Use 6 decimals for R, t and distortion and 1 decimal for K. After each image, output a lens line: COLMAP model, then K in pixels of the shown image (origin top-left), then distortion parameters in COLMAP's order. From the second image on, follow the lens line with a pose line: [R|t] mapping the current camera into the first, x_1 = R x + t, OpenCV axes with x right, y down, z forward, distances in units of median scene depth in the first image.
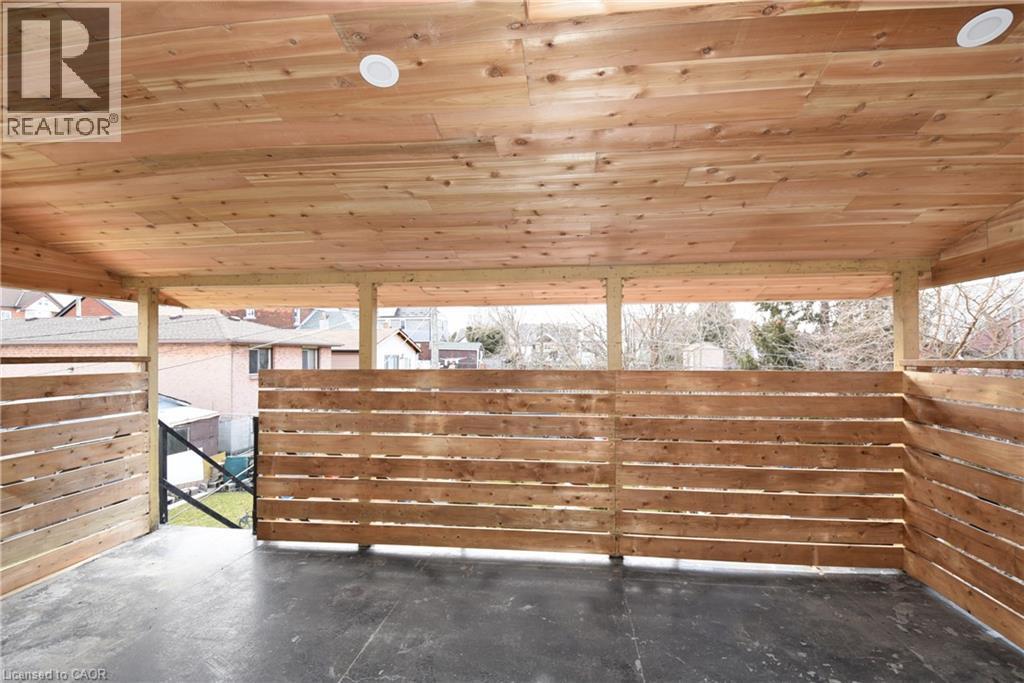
lens RADIAL K [[477.4, 0, 517.7], [0, 477.4, 350.8], [0, 0, 1]] dist [-0.000286, -0.001389]
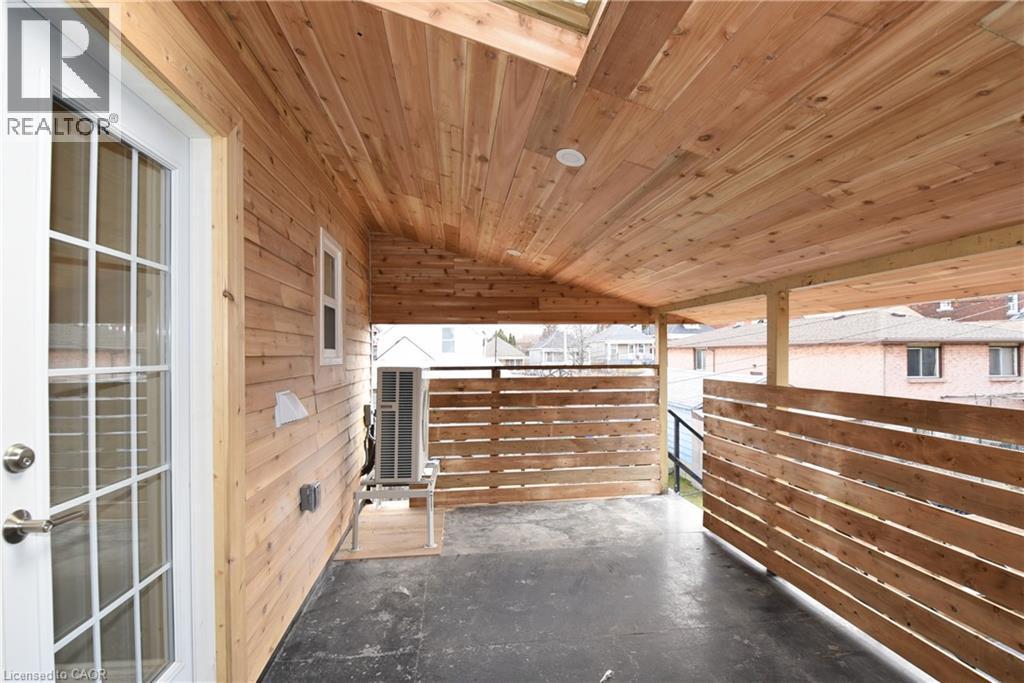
lens RADIAL K [[477.4, 0, 516.4], [0, 477.4, 345.4], [0, 0, 1]] dist [-0.000286, -0.001389]
pose [[0.247211, -0.012614, -0.968880, 0.466112], [0.012291, 0.999876, -0.009881, -0.035831], [0.968884, -0.009466, 0.247335, 0.280137]]
